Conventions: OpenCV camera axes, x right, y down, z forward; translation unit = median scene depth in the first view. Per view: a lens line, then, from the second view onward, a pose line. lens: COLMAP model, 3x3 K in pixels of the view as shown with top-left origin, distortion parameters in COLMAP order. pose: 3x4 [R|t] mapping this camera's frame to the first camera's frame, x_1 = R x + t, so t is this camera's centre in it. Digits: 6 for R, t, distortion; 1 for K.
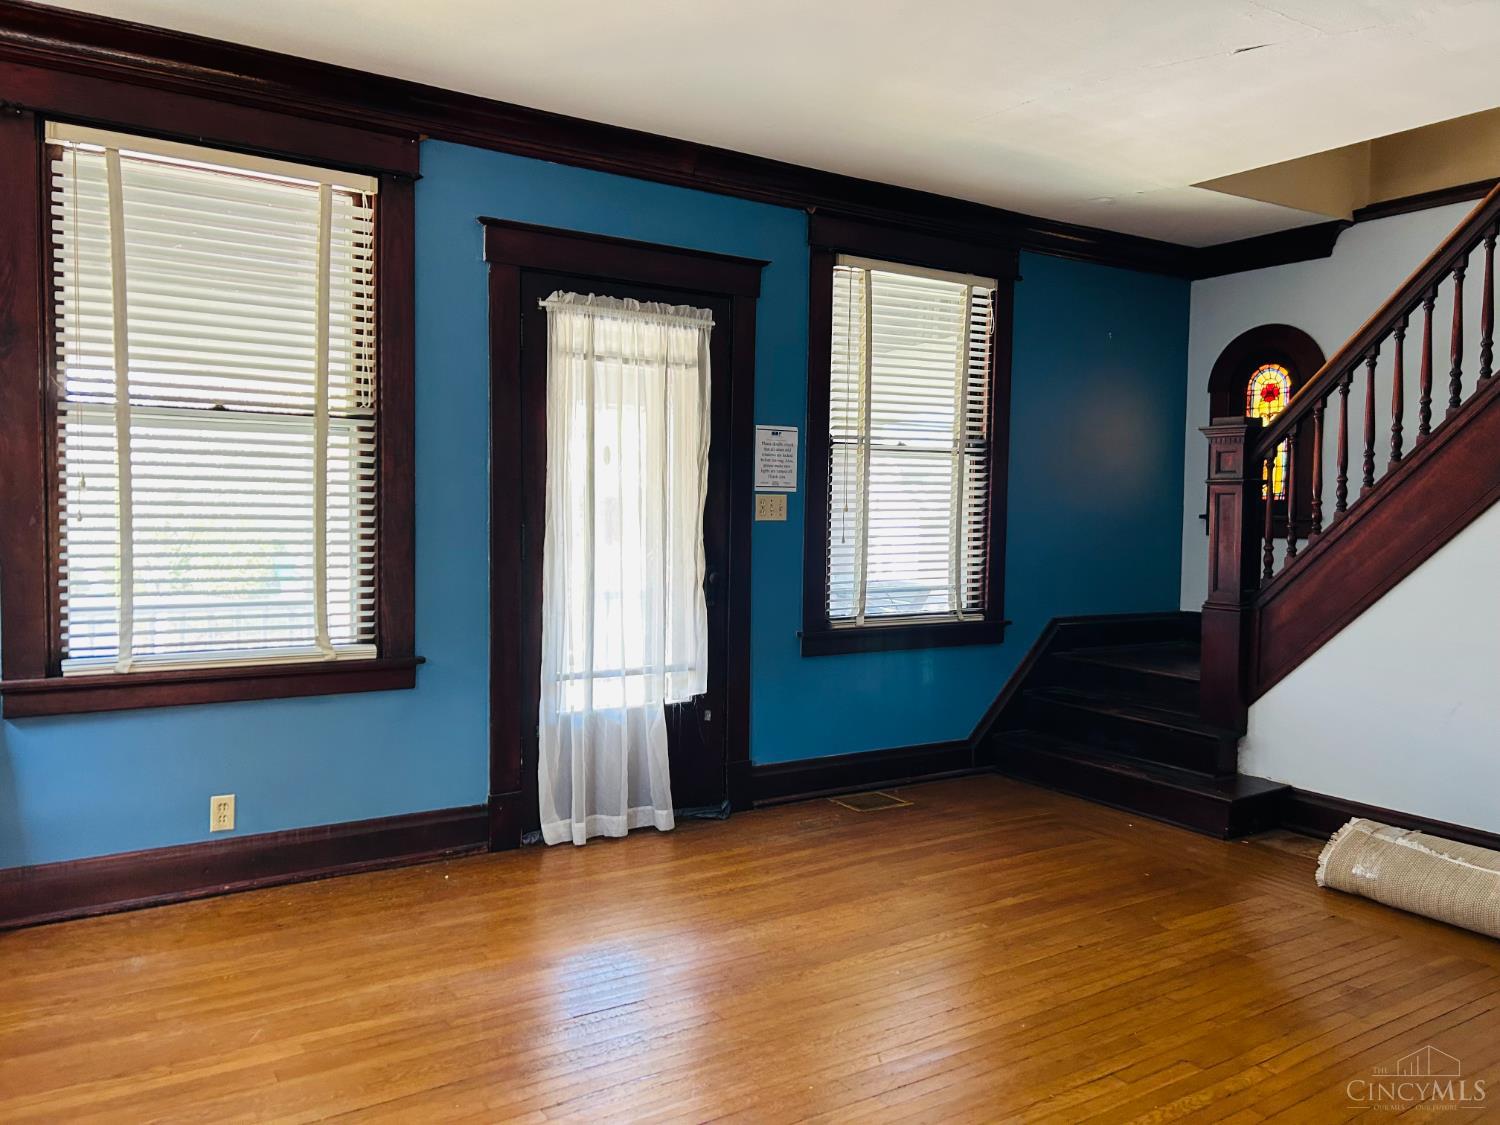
lens RADIAL K [[1133.8, 0, 750.0], [0, 1133.8, 562.5], [0, 0, 1]] dist [0.004539, -0.067133]
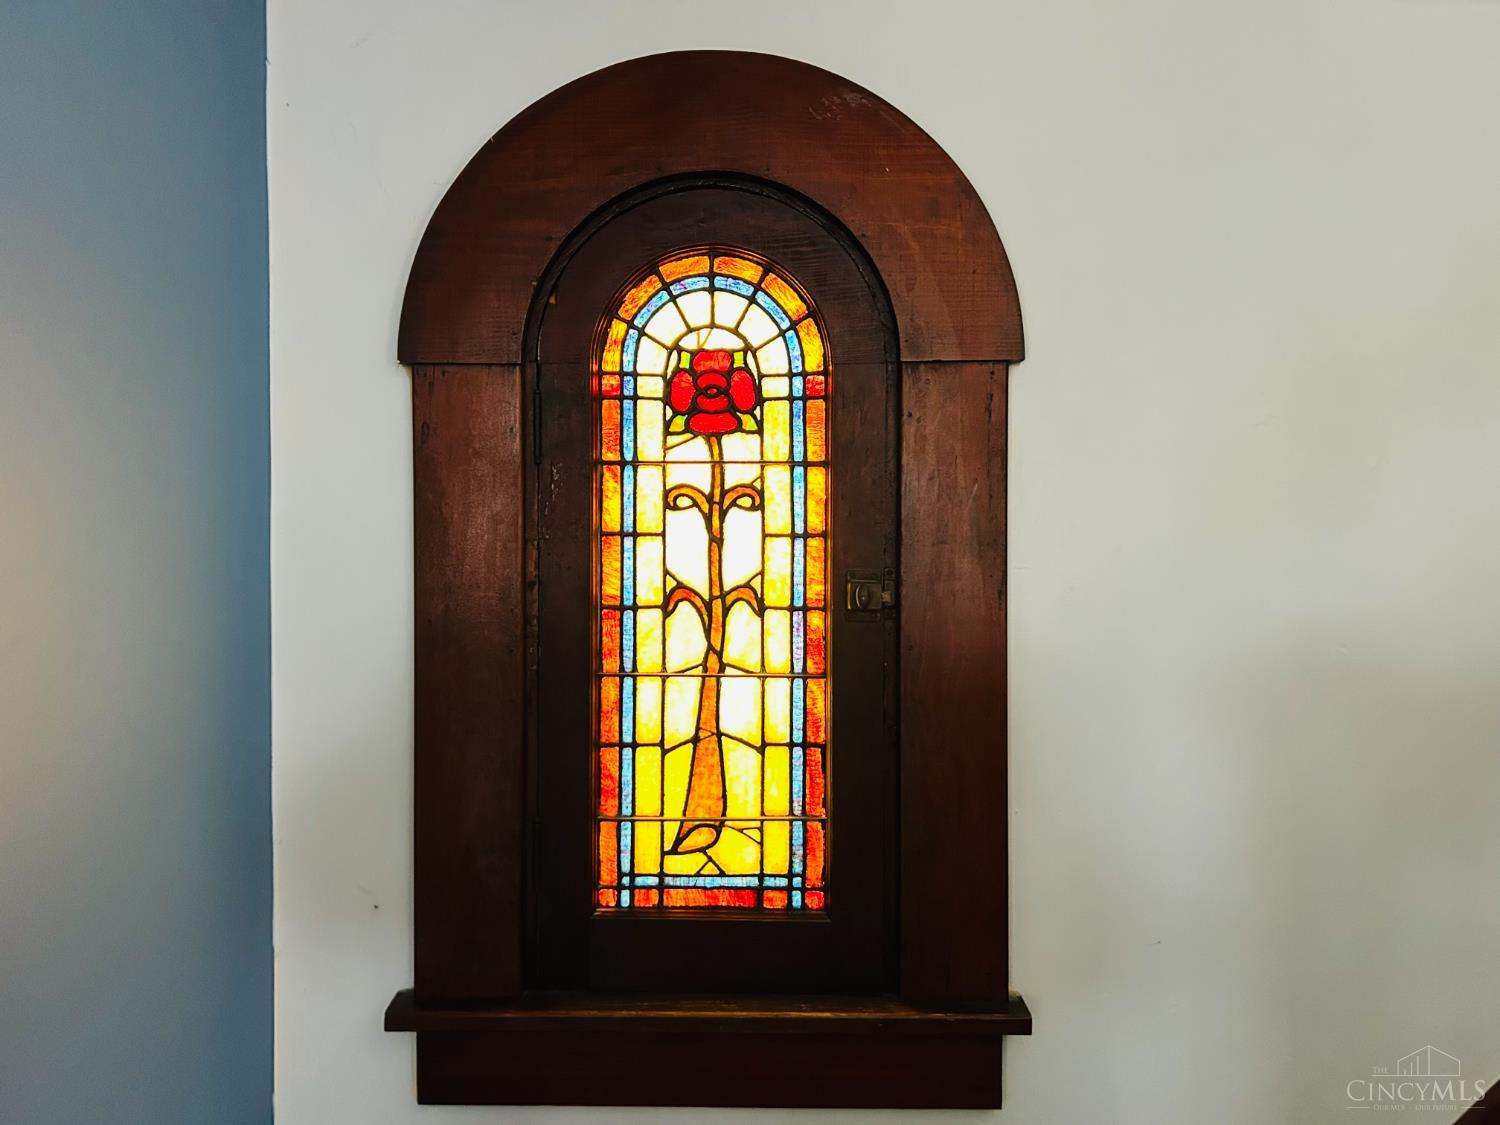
lens RADIAL K [[1117.2, 0, 759.1], [0, 1117.2, 565.5], [0, 0, 1]] dist [0.079908, -0.112346]
pose [[0.549360, -0.010135, 0.835524, 0.364293], [0.044426, 0.998866, -0.017094, -0.143021], [-0.834404, 0.046510, 0.549188, 1.101376]]
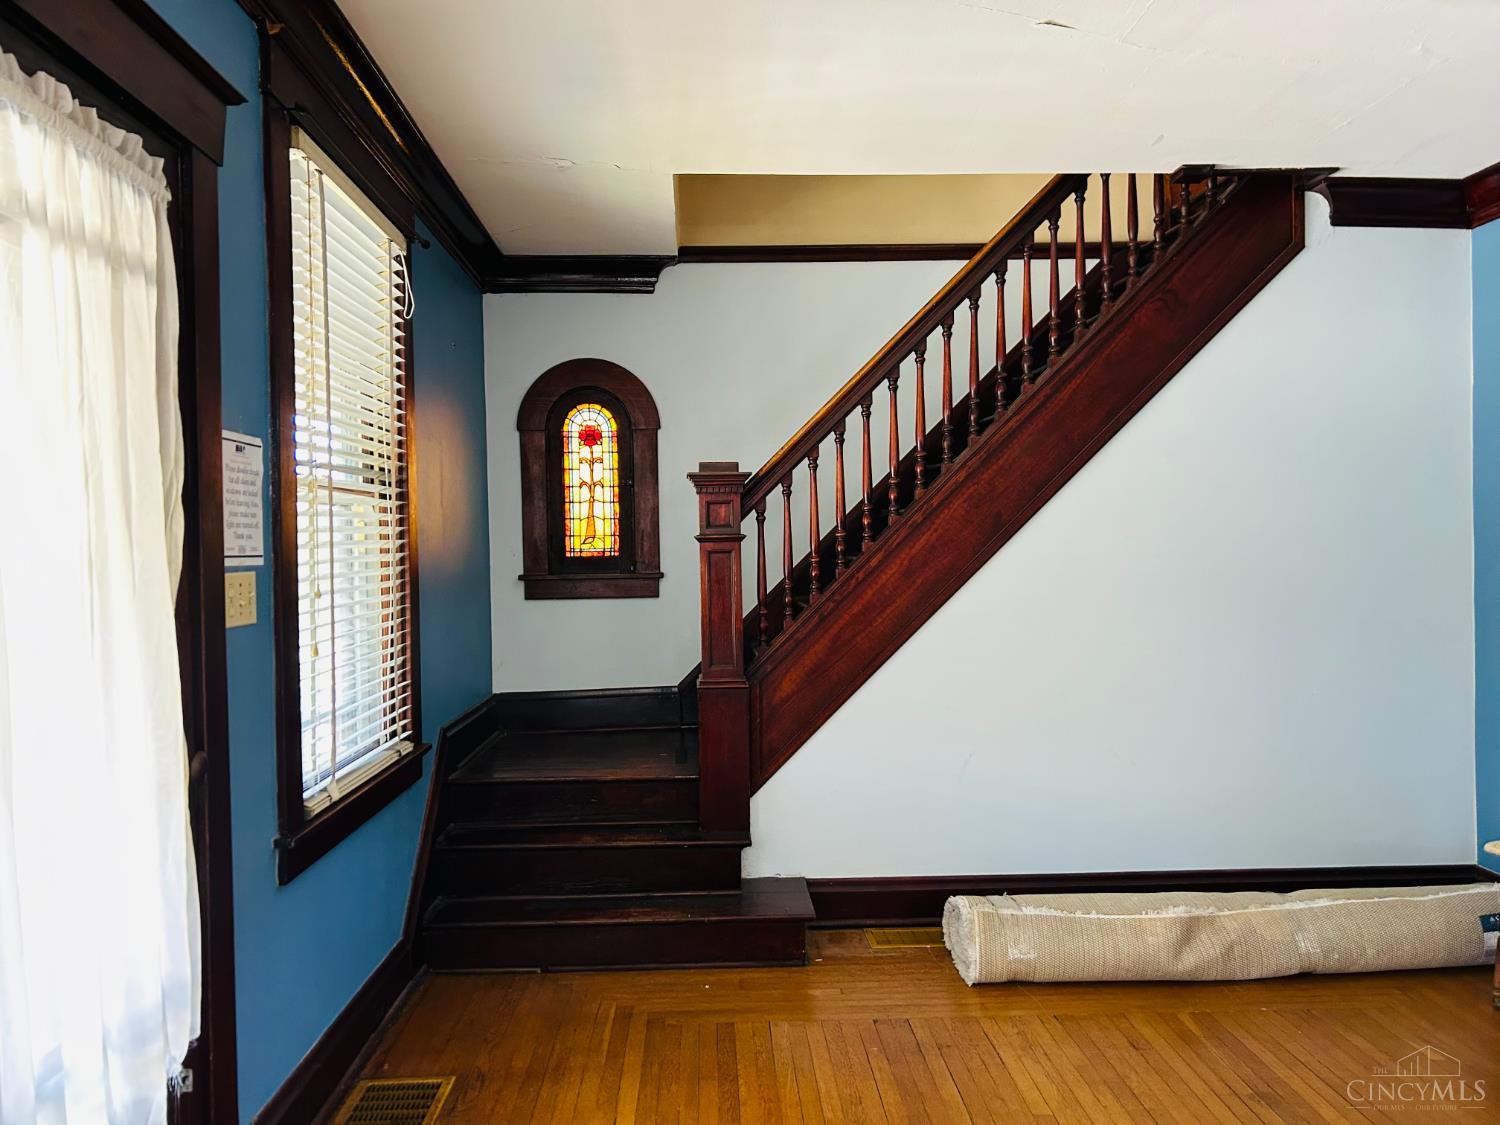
lens RADIAL K [[1117.2, 0, 759.1], [0, 1117.2, 565.5], [0, 0, 1]] dist [0.079908, -0.112346]
pose [[0.507263, -0.030142, 0.861264, -0.289999], [0.064790, 0.997894, -0.003235, -0.046682], [-0.859352, 0.057442, 0.508147, 0.558155]]
